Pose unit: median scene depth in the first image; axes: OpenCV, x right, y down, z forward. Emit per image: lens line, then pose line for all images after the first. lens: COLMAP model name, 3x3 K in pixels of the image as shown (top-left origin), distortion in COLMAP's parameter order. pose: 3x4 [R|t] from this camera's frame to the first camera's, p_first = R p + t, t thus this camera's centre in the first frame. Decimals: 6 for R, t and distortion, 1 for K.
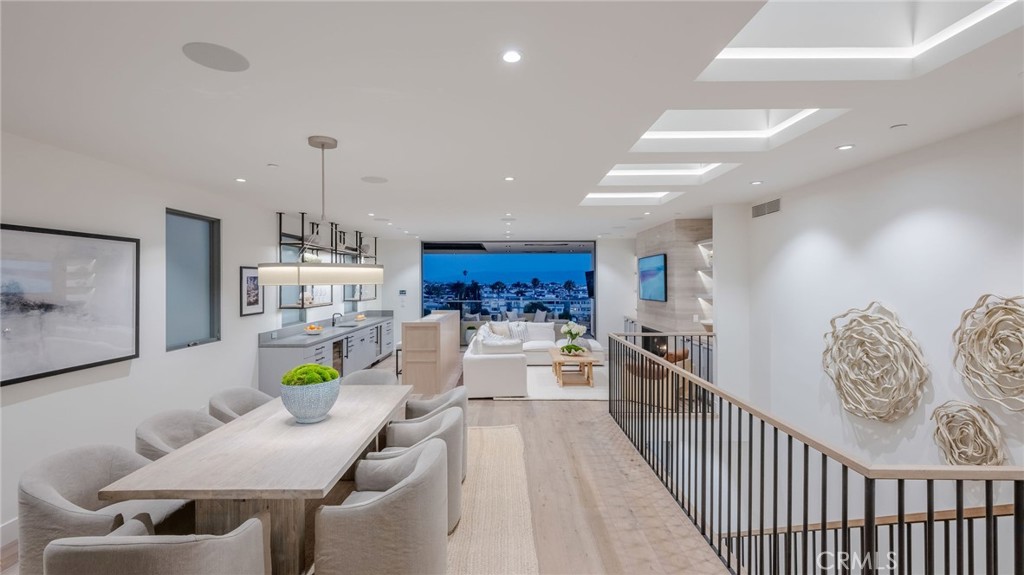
lens RADIAL K [[436.0, 0, 512.0], [0, 436.0, 287.5], [0, 0, 1]] dist [-0.000218, -0.000010]
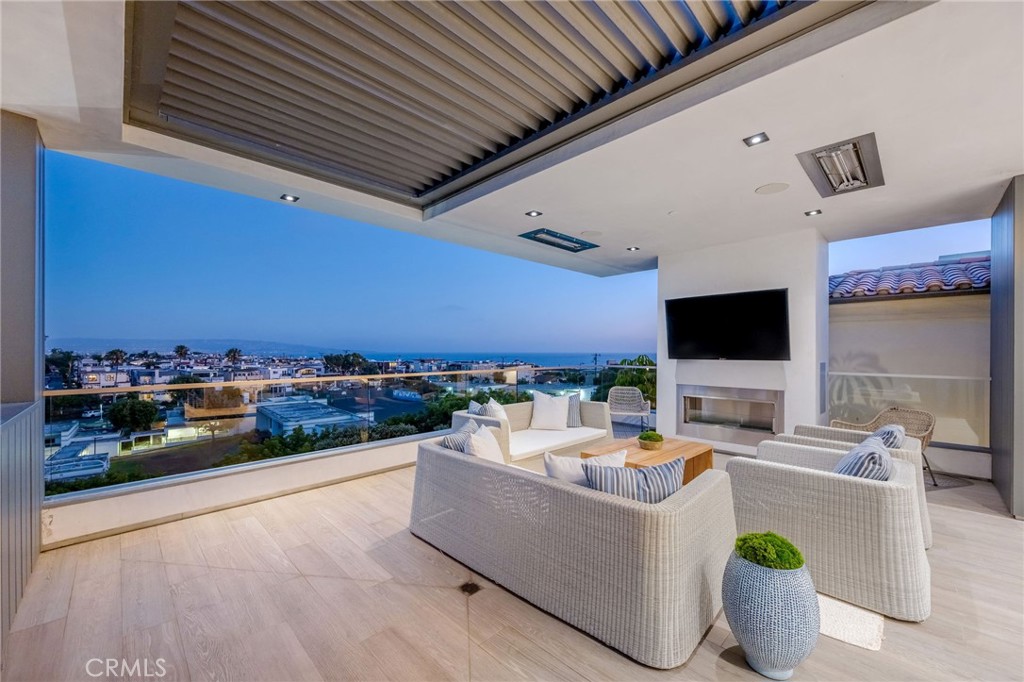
lens RADIAL K [[395.7, 0, 508.8], [0, 395.7, 353.0], [0, 0, 1]] dist [0.001214, 0.000022]
pose [[0.718153, -0.000593, 0.695885, -0.296987], [0.007601, 0.999947, -0.006992, 0.025132], [-0.695844, 0.010311, 0.718119, 1.083057]]
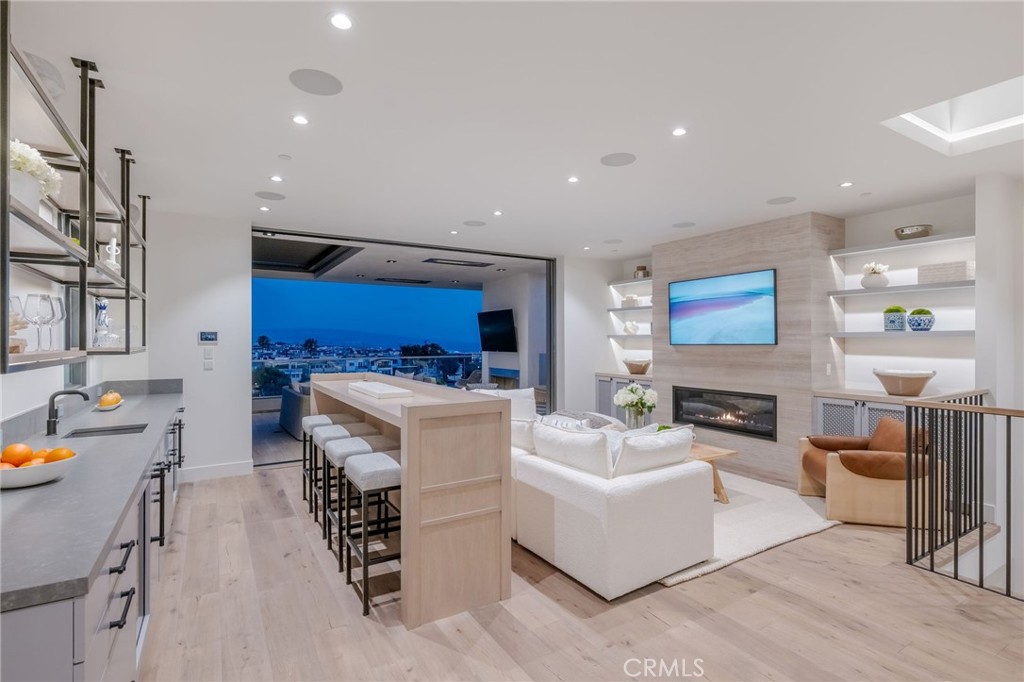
lens RADIAL K [[490.0, 0, 512.0], [0, 490.0, 341.0], [0, 0, 1]] dist [0.000185, -0.000255]
pose [[0.857184, 0.000272, 0.515010, -0.242589], [0.007130, 0.999898, -0.012396, 0.023733], [-0.514961, 0.014298, 0.857095, 0.422415]]
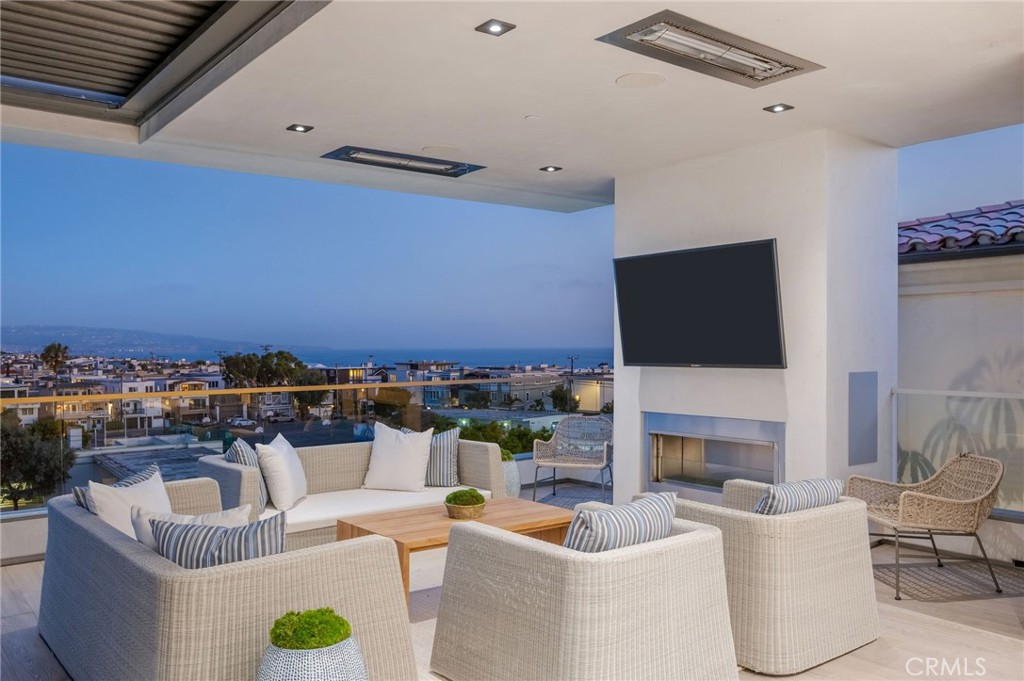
lens RADIAL K [[816.1, 0, 512.0], [0, 816.1, 361.6], [0, 0, 1]] dist [-0.006747, -0.001284]
pose [[0.786645, -0.015211, 0.617218, -0.212282], [0.013402, 0.999882, 0.007560, 0.022486], [-0.617260, 0.002325, 0.786756, 0.893347]]
